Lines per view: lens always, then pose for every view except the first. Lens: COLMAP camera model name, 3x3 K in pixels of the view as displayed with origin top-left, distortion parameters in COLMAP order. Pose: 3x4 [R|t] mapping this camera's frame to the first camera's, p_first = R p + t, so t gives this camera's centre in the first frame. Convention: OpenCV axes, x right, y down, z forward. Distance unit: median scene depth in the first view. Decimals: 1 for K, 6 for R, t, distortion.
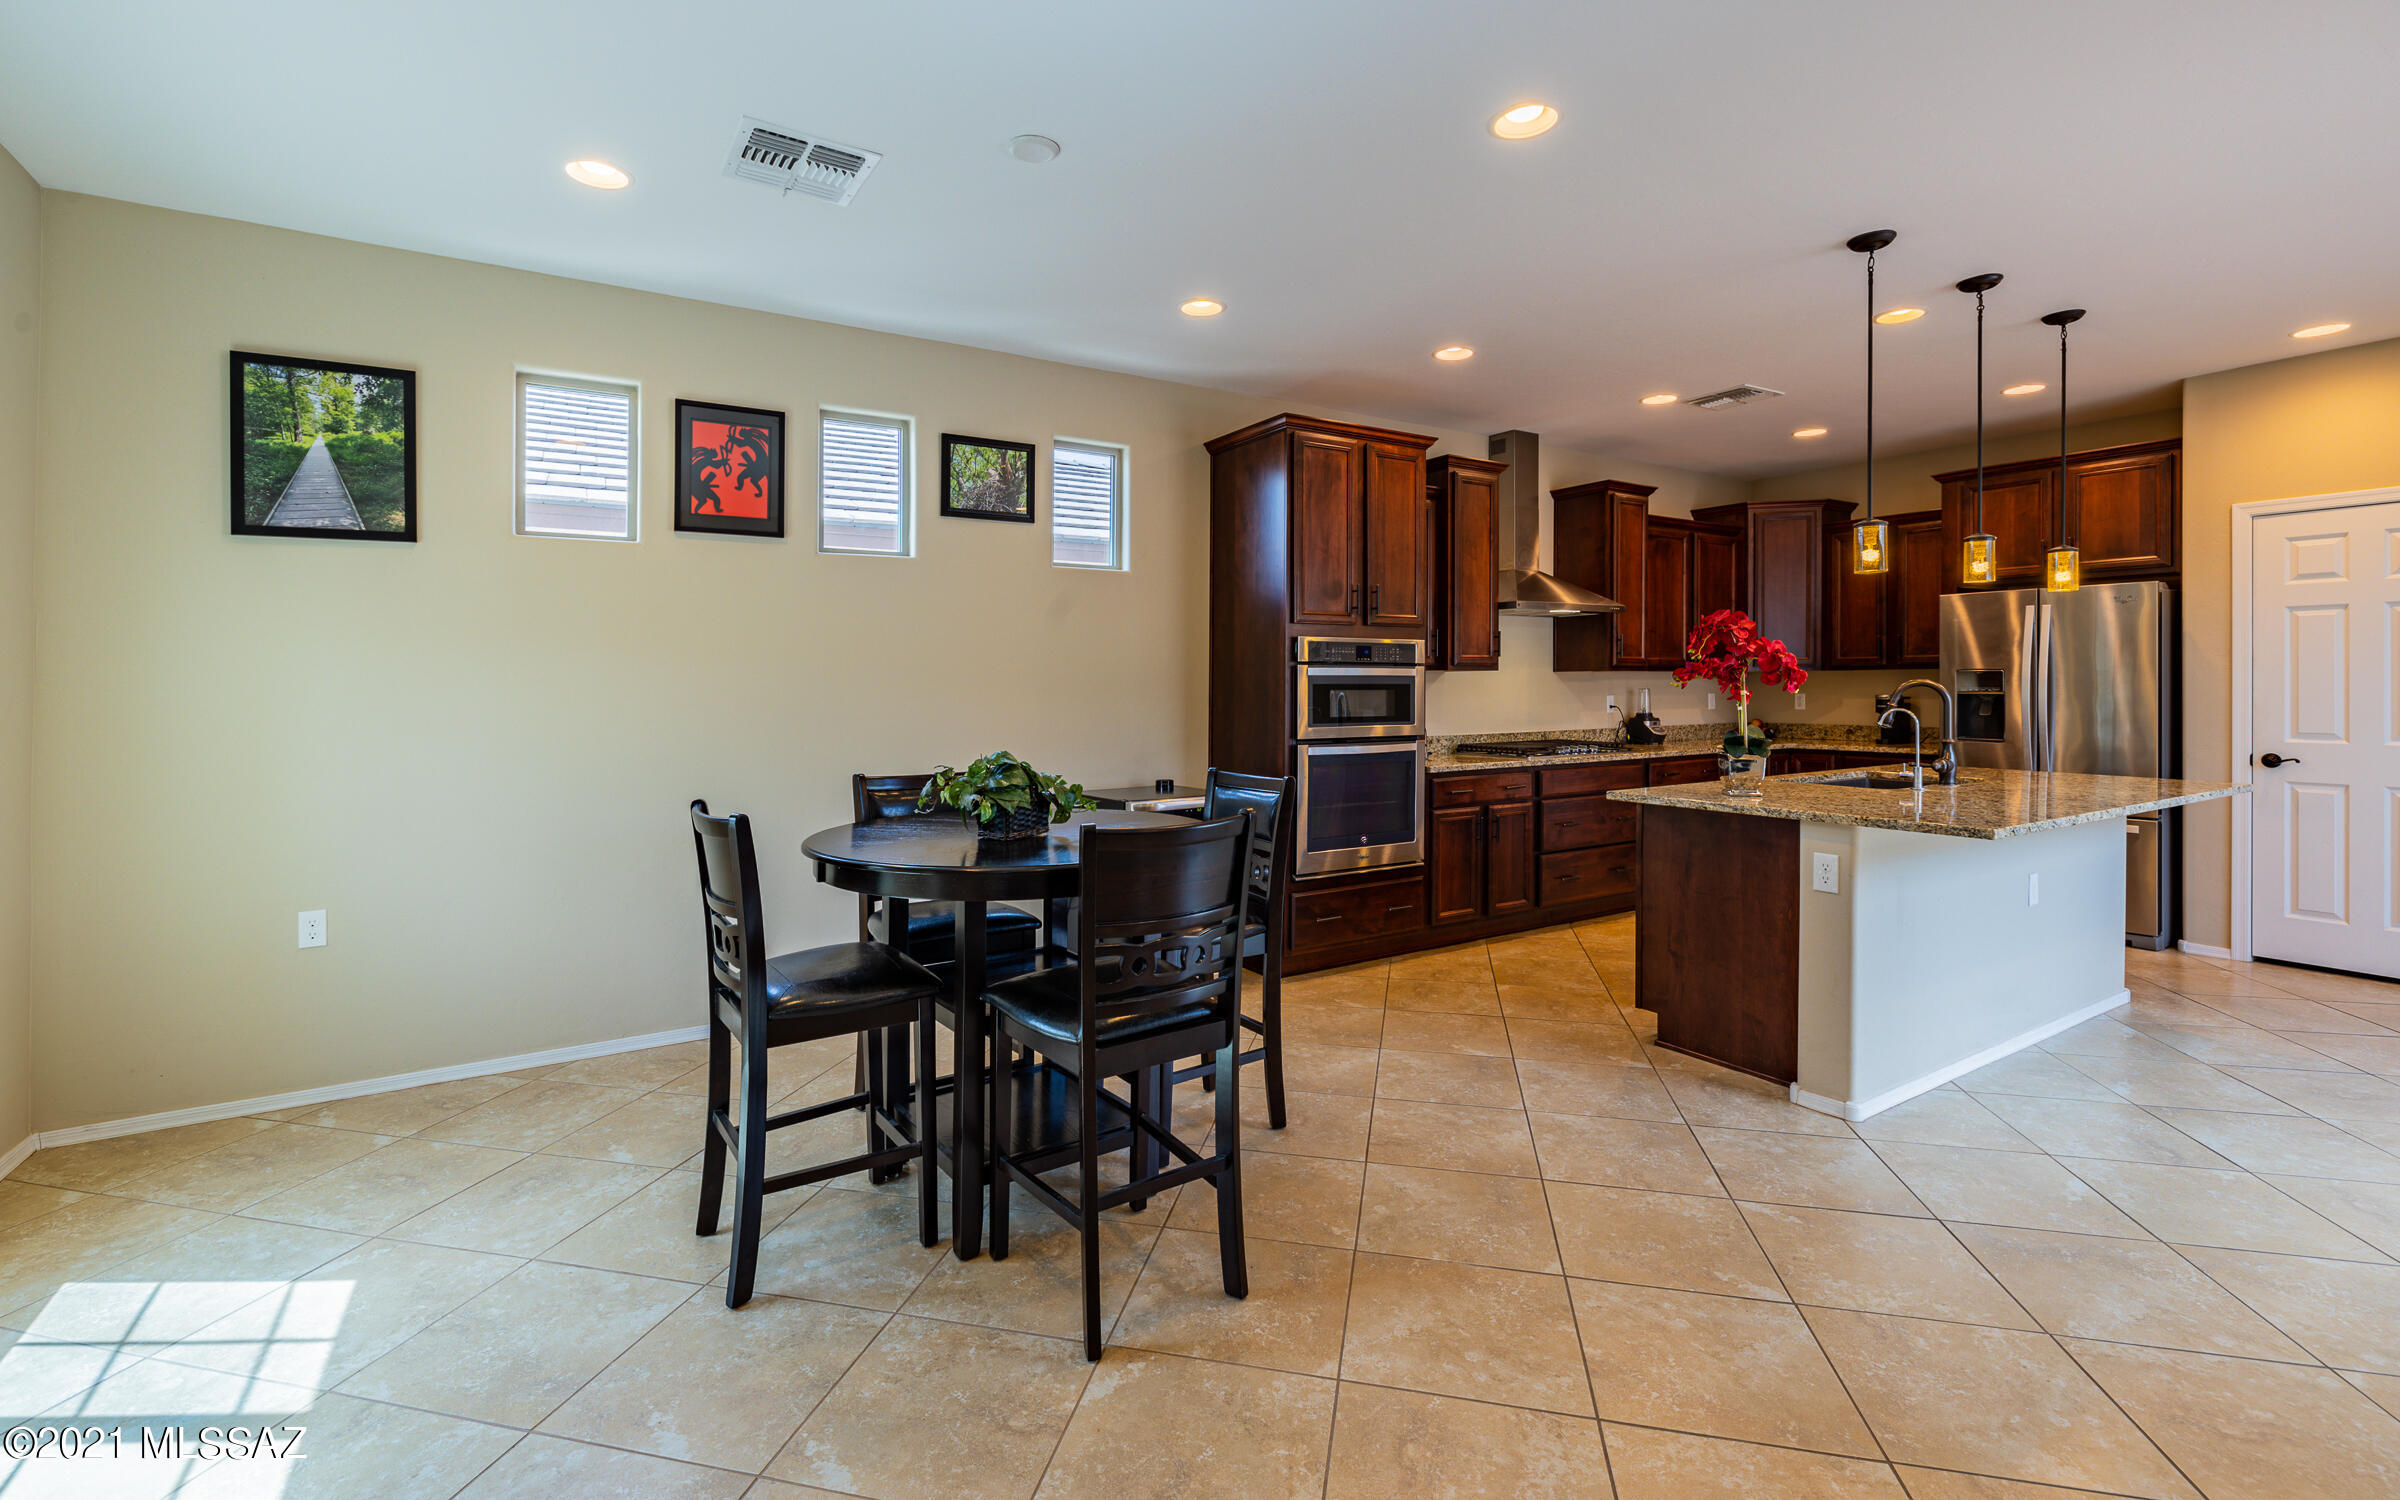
lens RADIAL K [[1037.5, 0, 1189.4], [0, 1037.5, 693.1], [0, 0, 1]] dist [-0.000977, -0.000132]
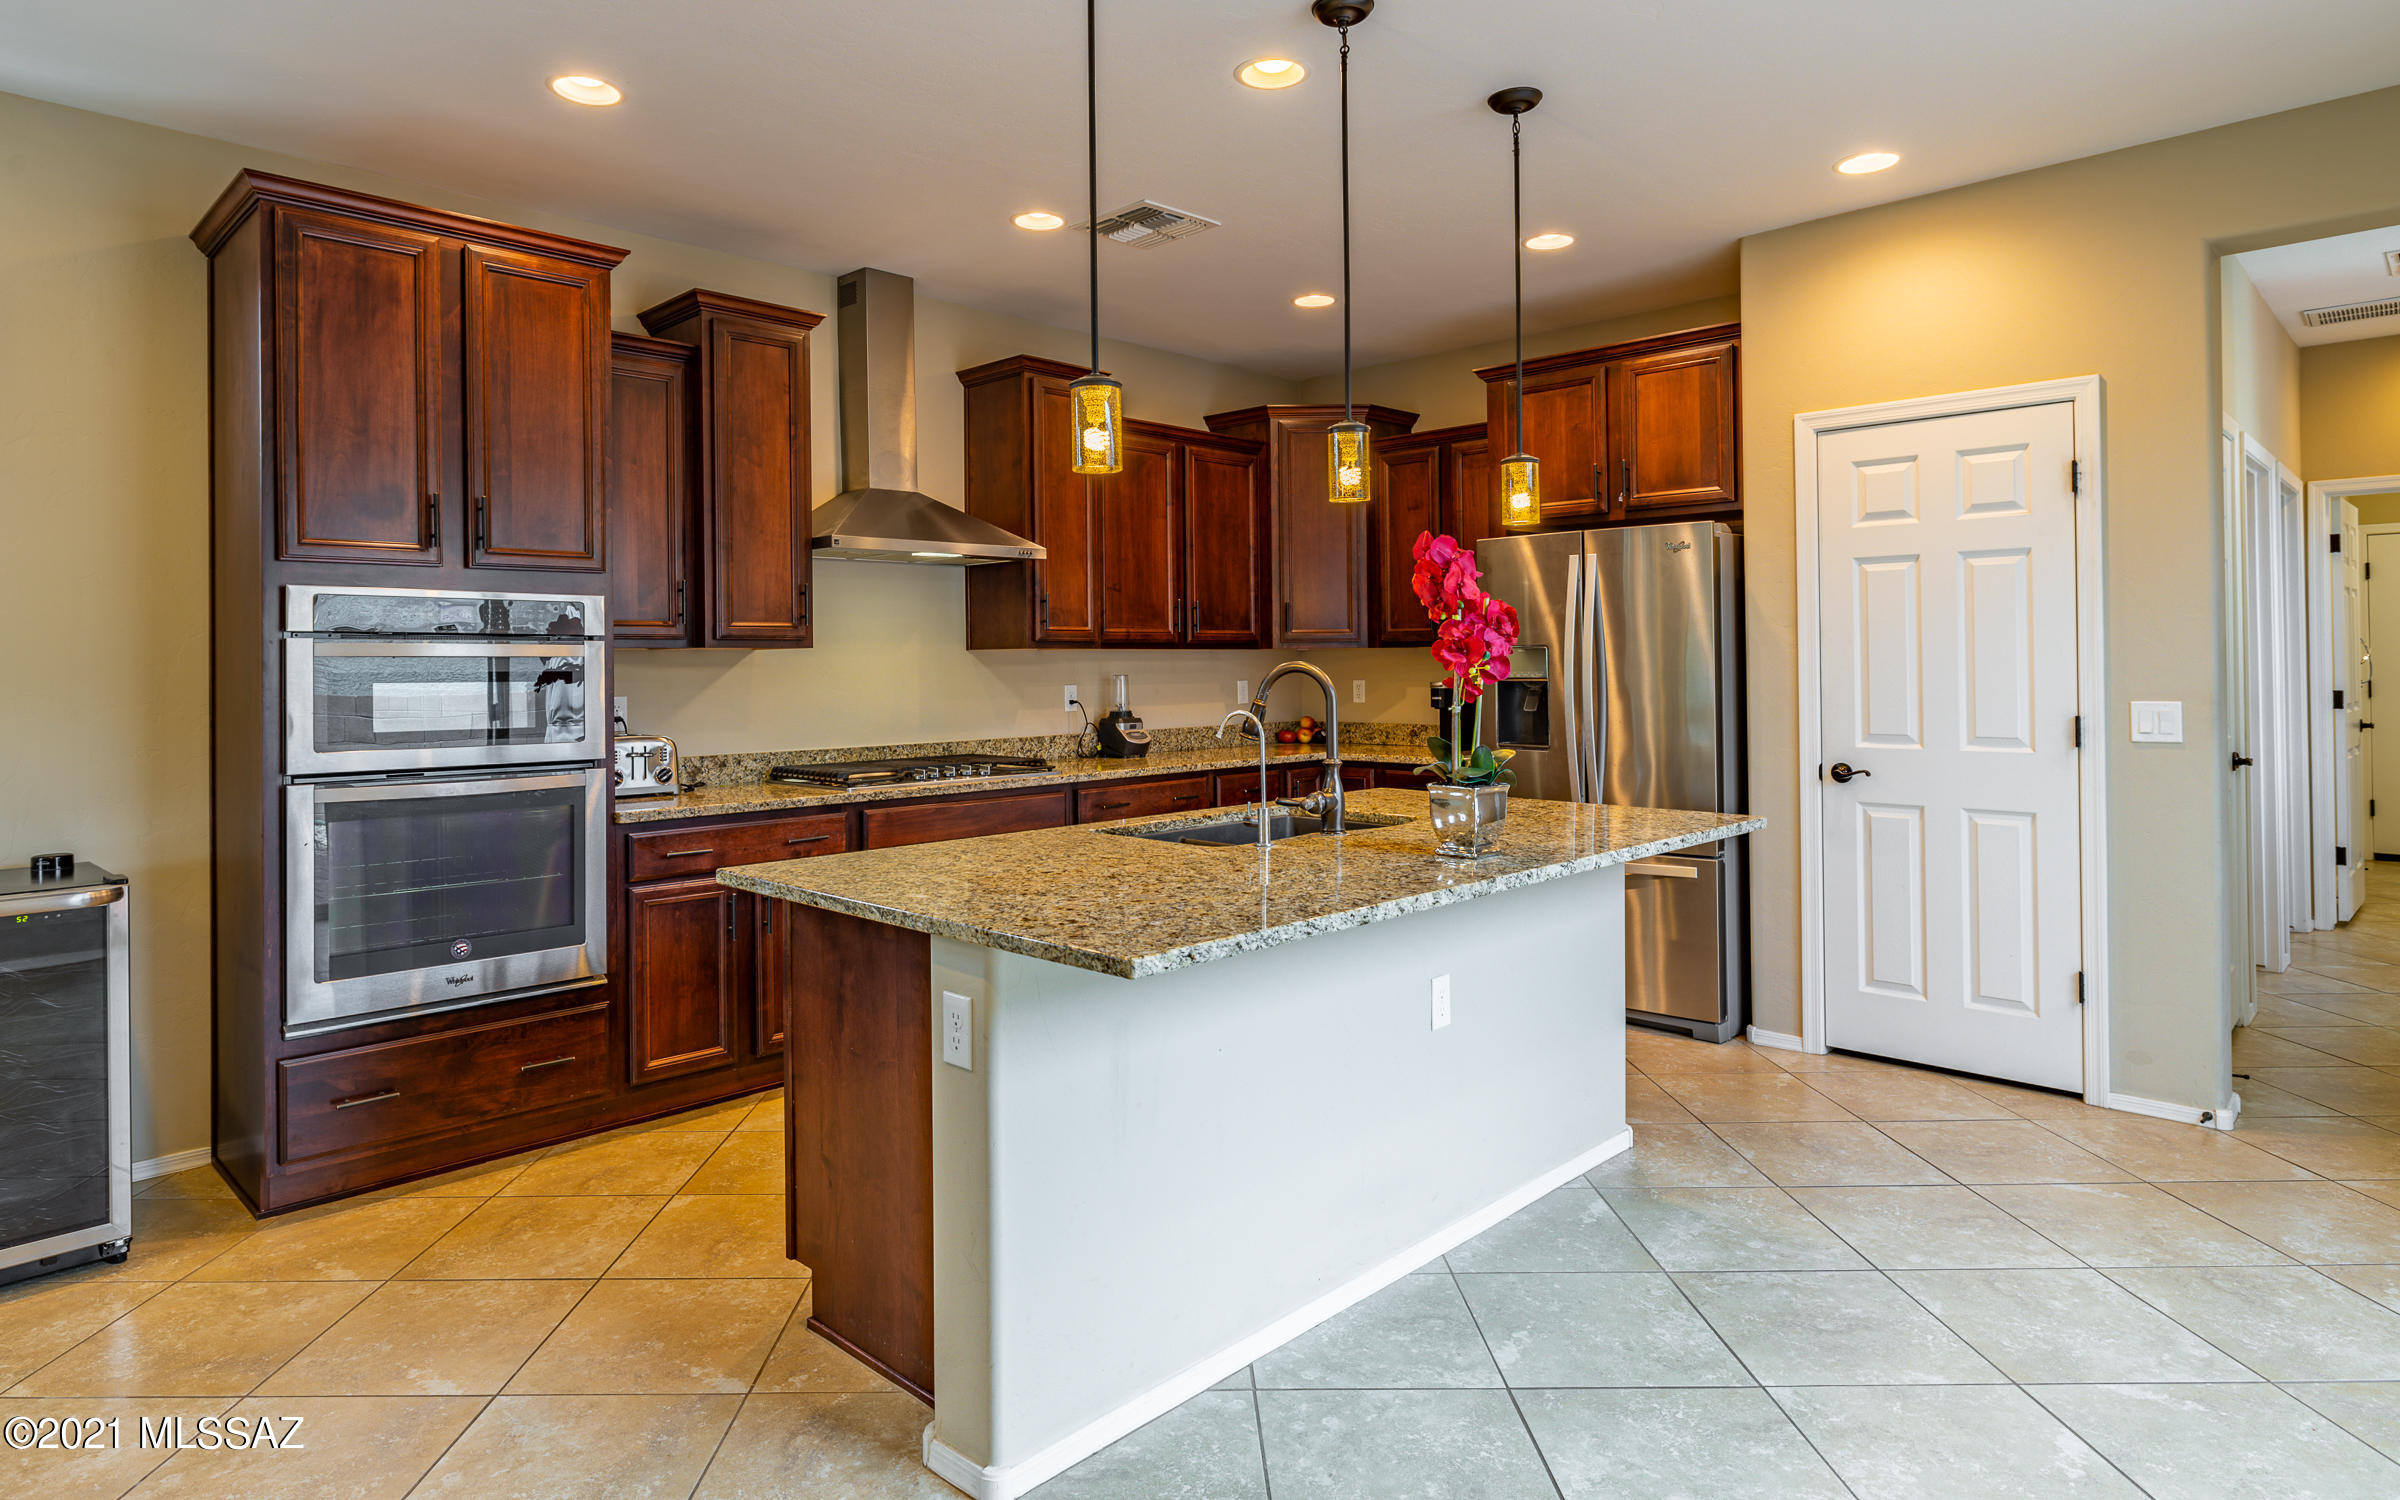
lens RADIAL K [[1333.3, 0, 1167.6], [0, 1333.3, 664.6], [0, 0, 1]] dist [-0.001578, -0.000377]
pose [[0.972992, -0.003369, 0.230816, 0.389054], [0.005641, 0.999942, -0.009185, -0.004120], [-0.230772, 0.010239, 0.972954, 0.216861]]
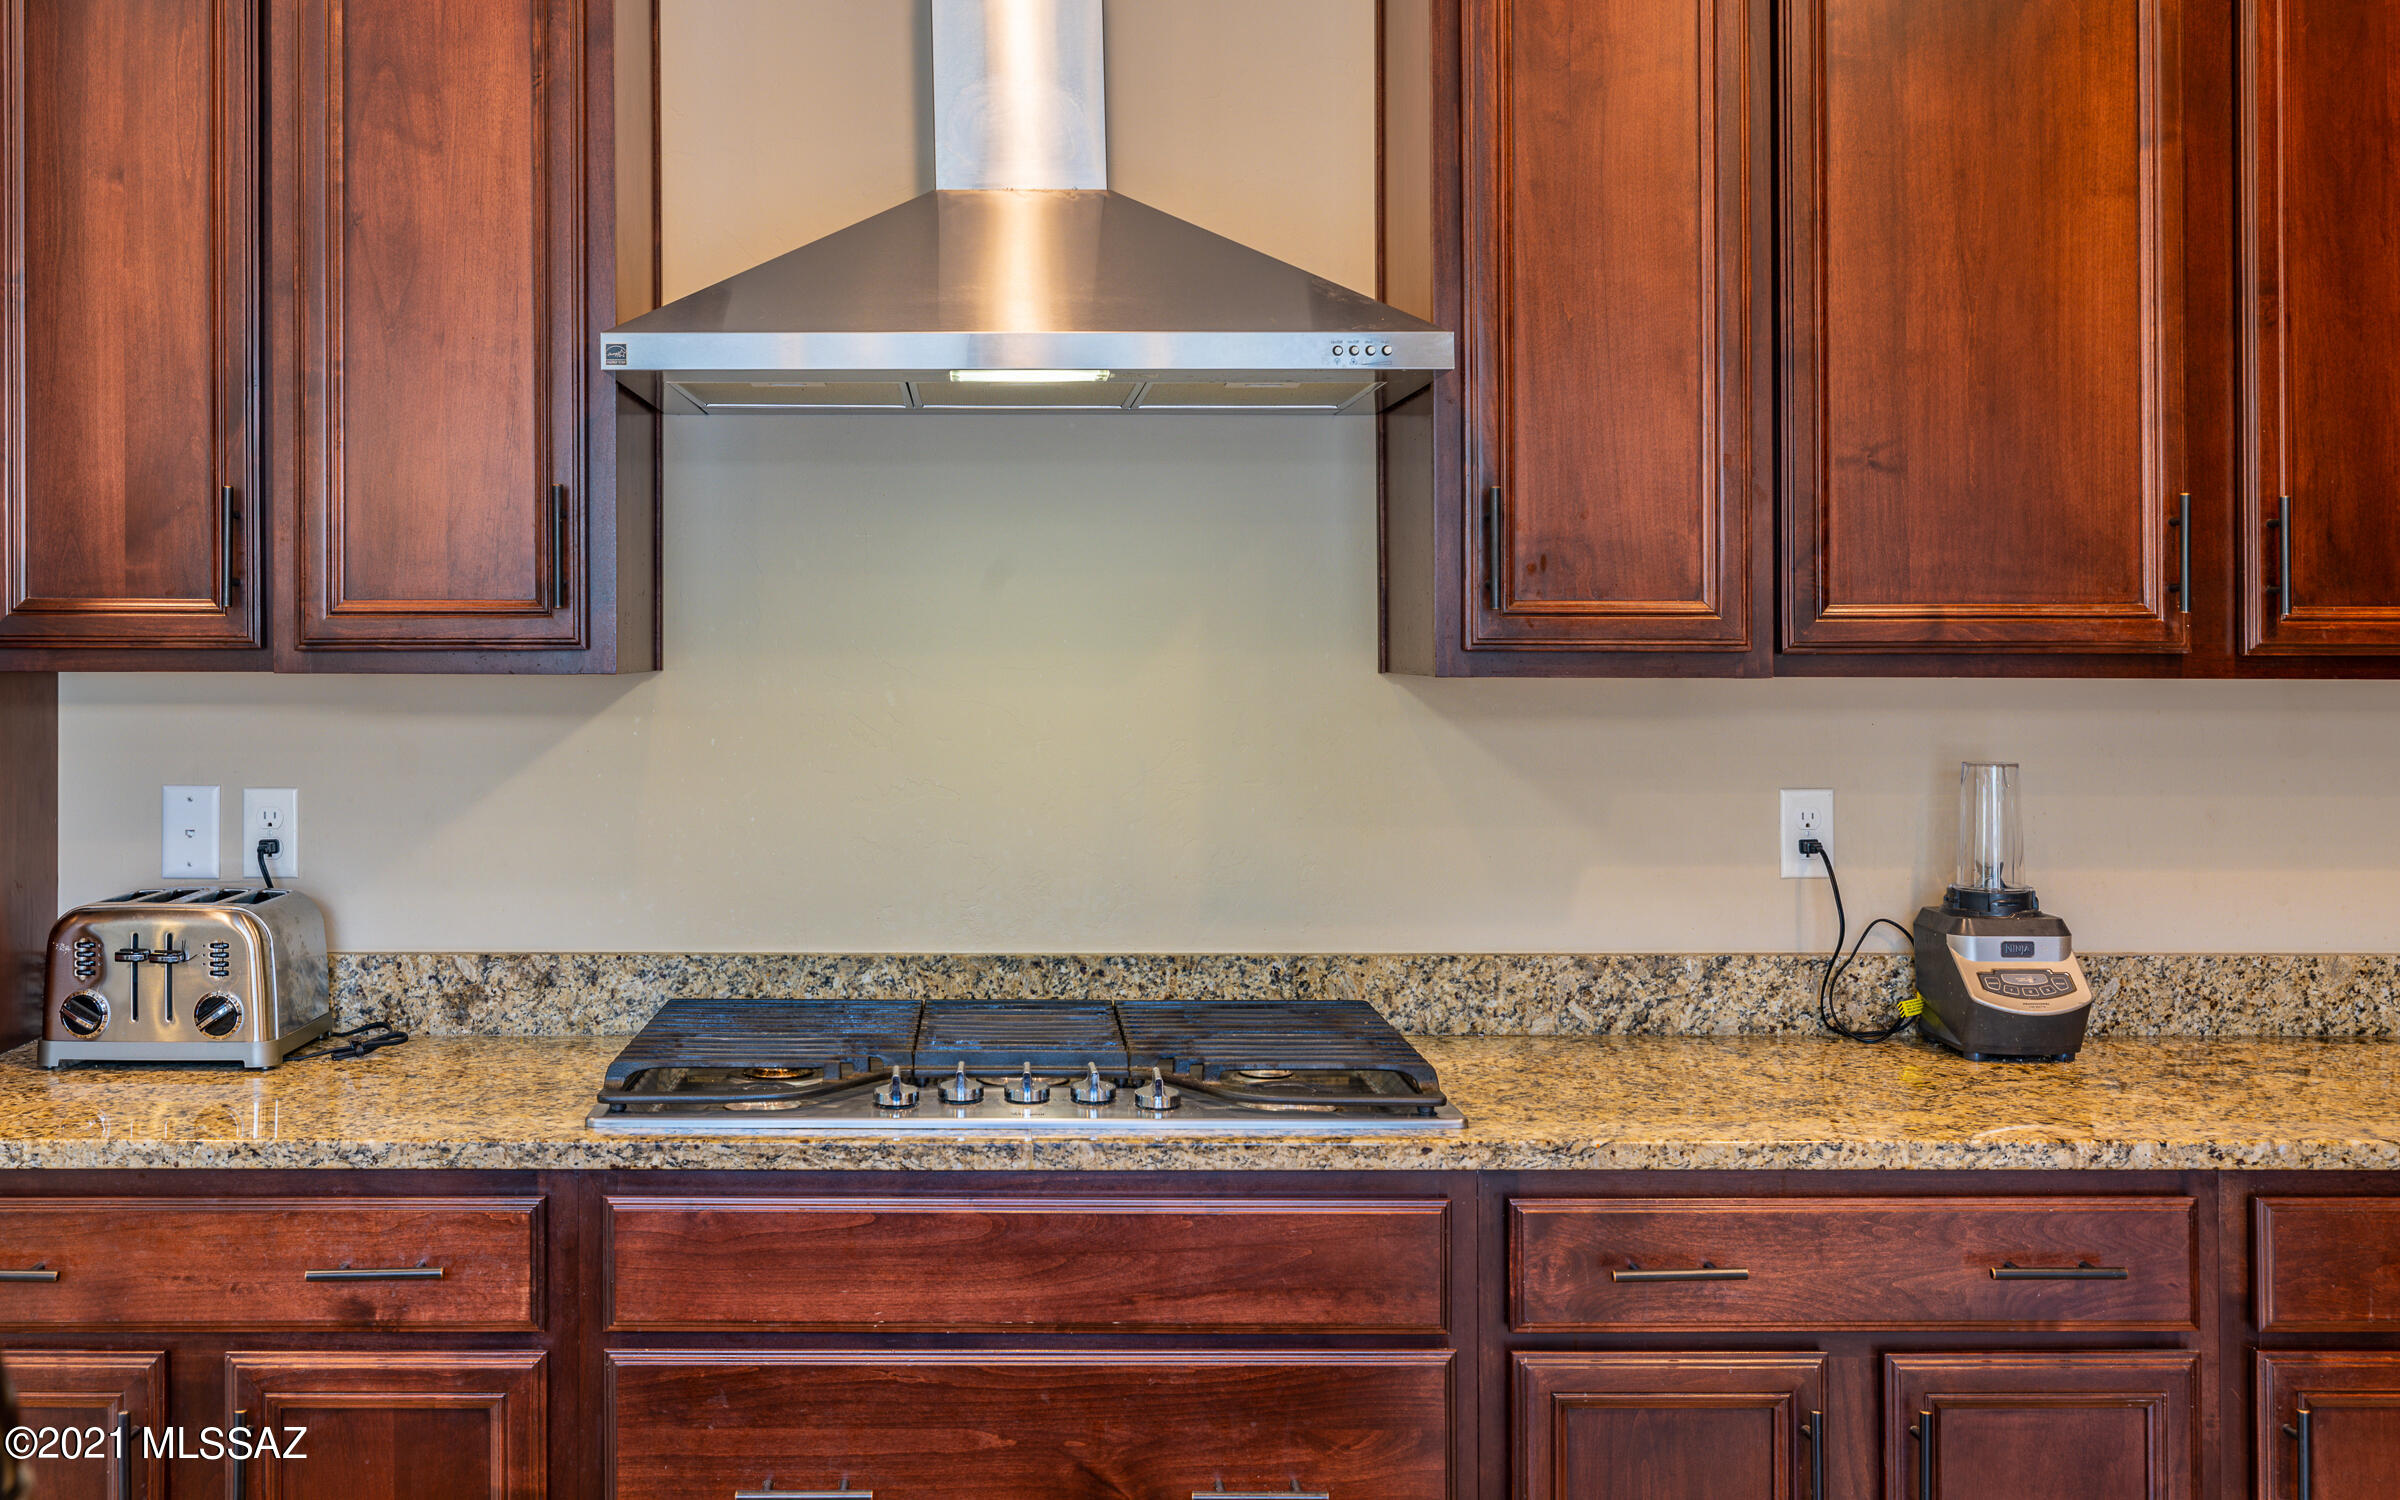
lens RADIAL K [[2316.5, 0, 1016.2], [0, 2316.5, 648.2], [0, 0, 1]] dist [-0.000653, 0.009333]
pose [[0.851214, 0.012214, -0.524677, 0.744915], [-0.012697, 0.999916, 0.002679, -0.035897], [0.524665, 0.004381, 0.851297, 0.789691]]
